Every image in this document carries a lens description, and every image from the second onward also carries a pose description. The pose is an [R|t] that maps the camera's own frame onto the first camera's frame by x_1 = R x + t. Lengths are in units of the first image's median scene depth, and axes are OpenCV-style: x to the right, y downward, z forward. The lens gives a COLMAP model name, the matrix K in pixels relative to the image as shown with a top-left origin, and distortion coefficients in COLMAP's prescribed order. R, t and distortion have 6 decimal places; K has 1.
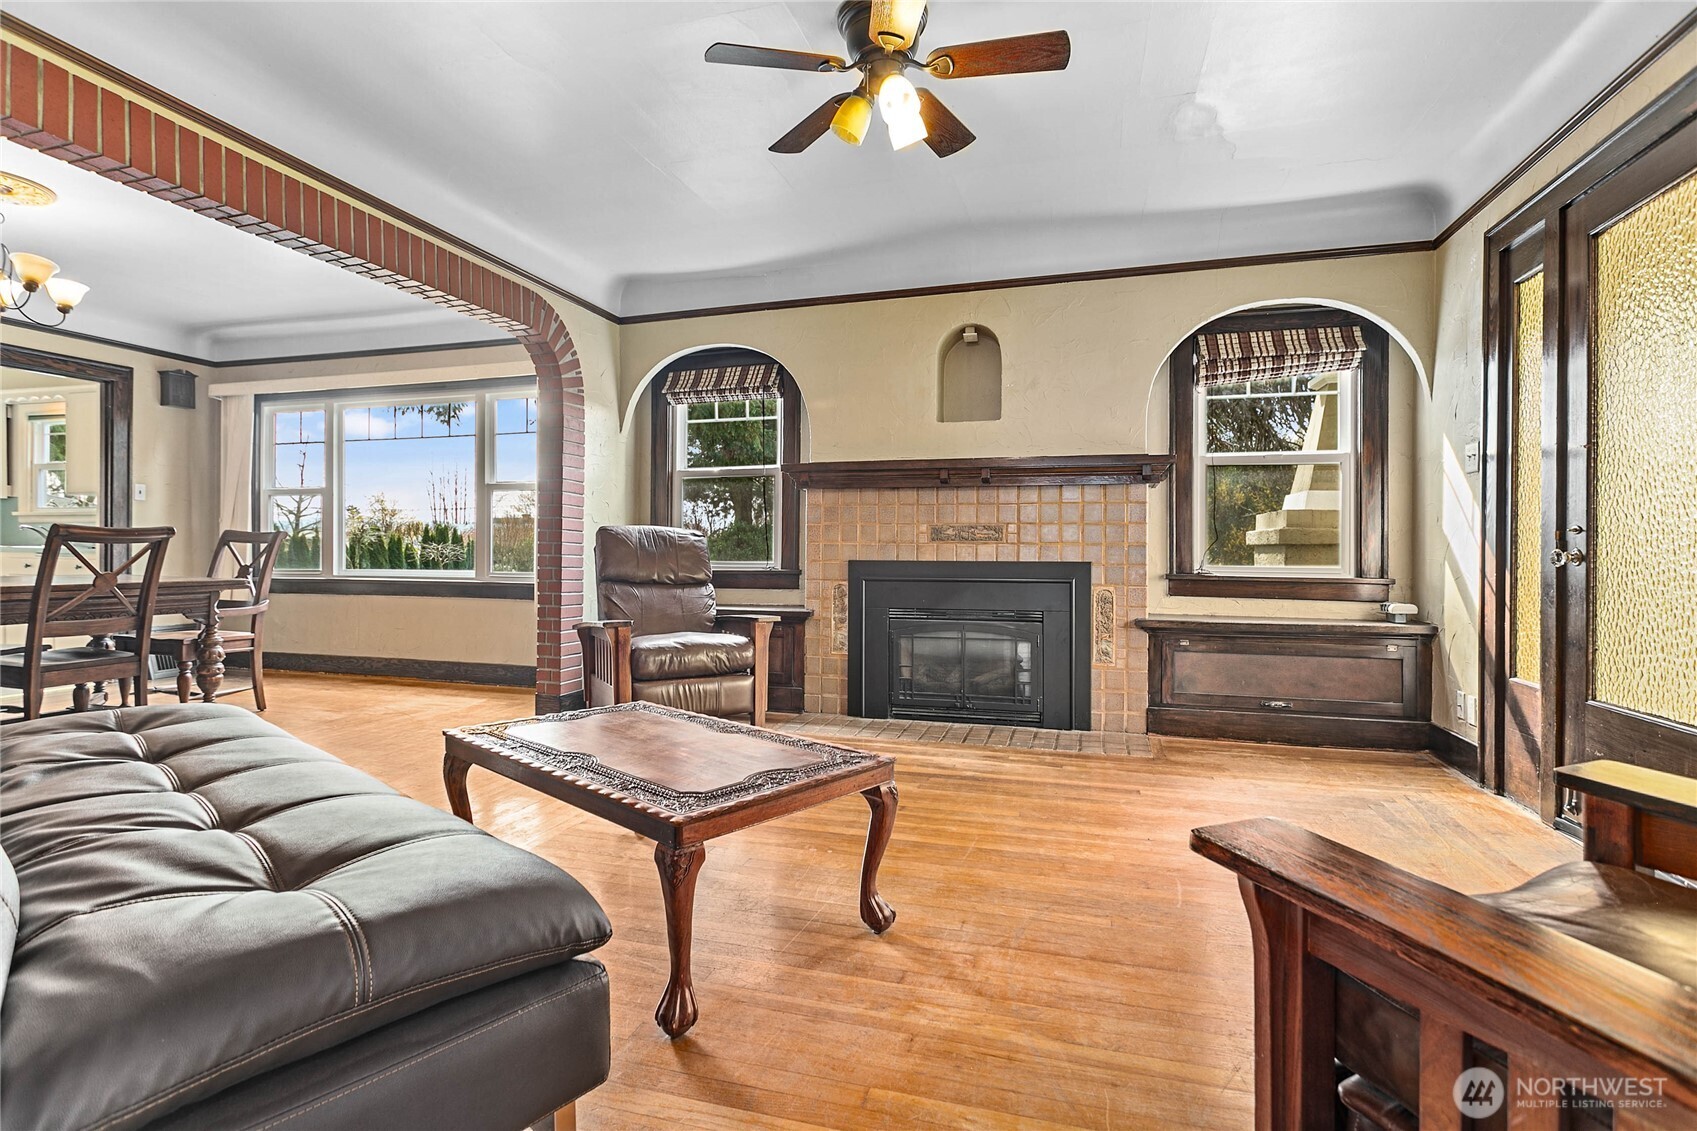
lens RADIAL K [[806.7, 0, 853.8], [0, 806.7, 554.6], [0, 0, 1]] dist [-0.010856, -0.000102]
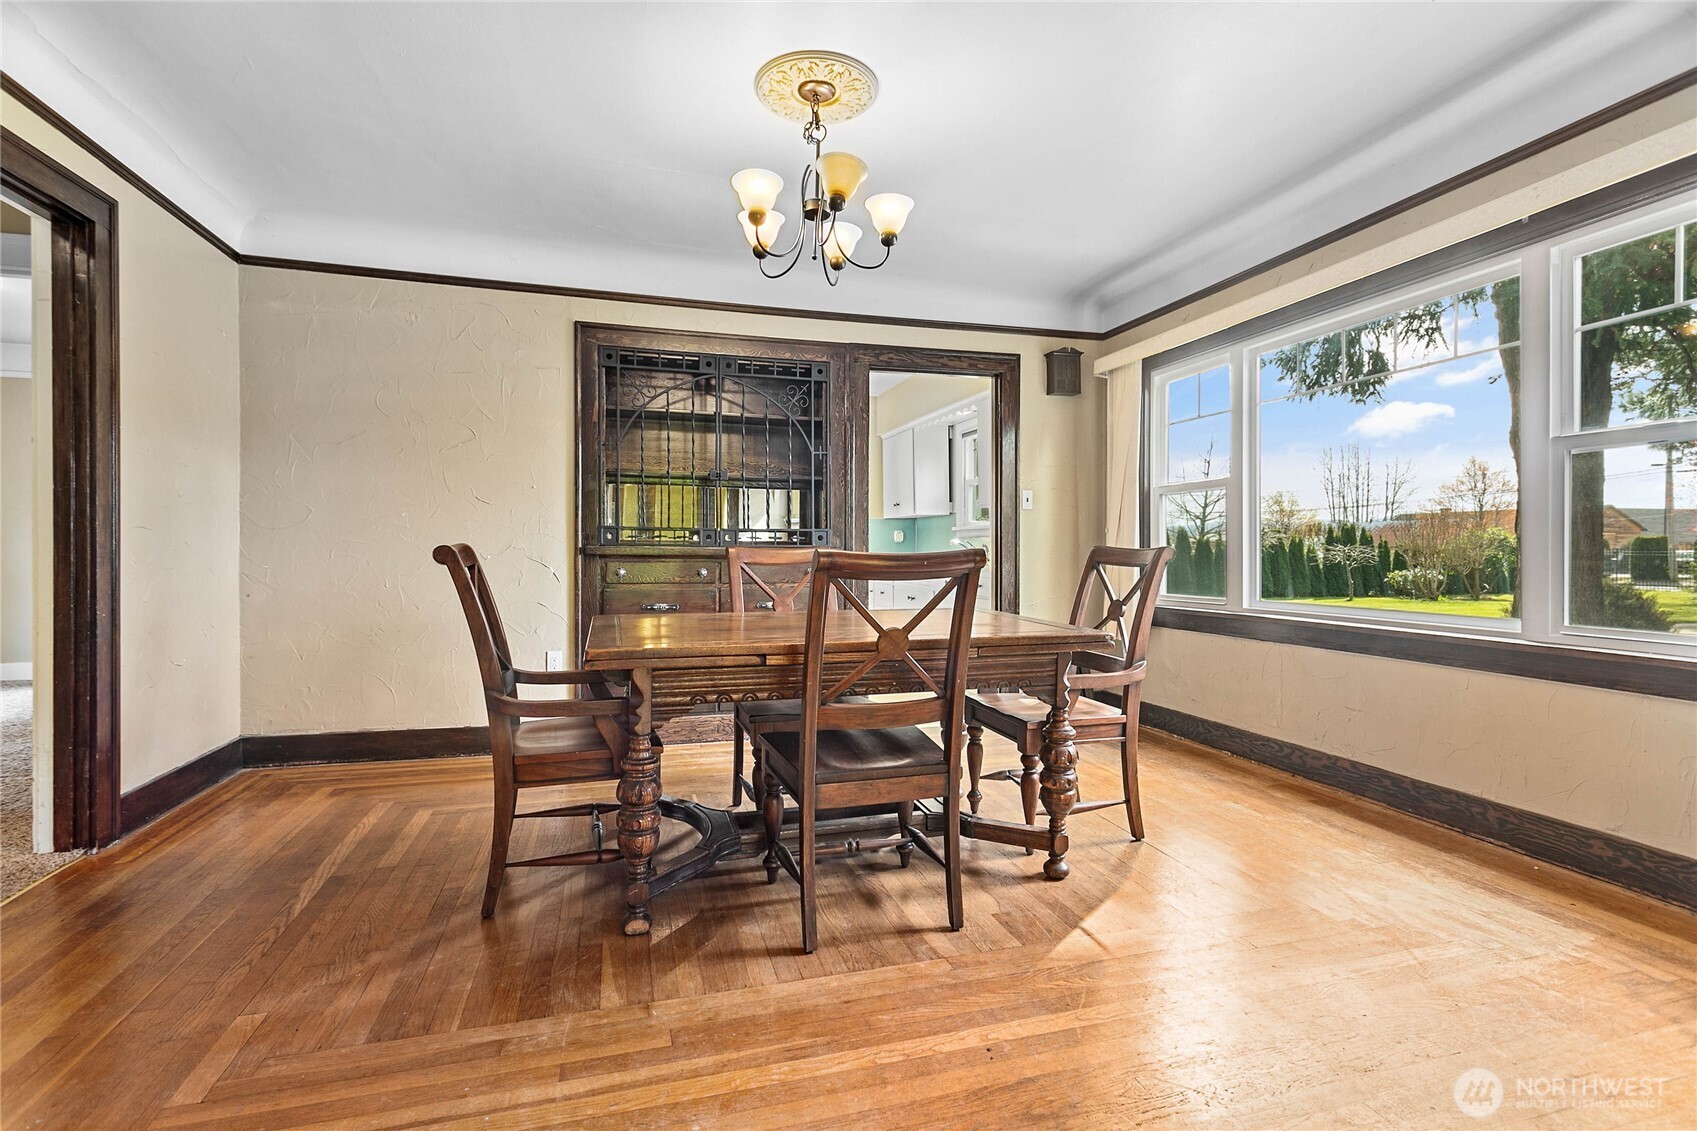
lens RADIAL K [[806.7, 0, 853.8], [0, 806.7, 554.6], [0, 0, 1]] dist [-0.010856, -0.000102]
pose [[0.526617, -0.003800, -0.850094, -0.247343], [0.003412, 0.999991, -0.002356, -0.017016], [0.850096, -0.001659, 0.526625, 0.369347]]
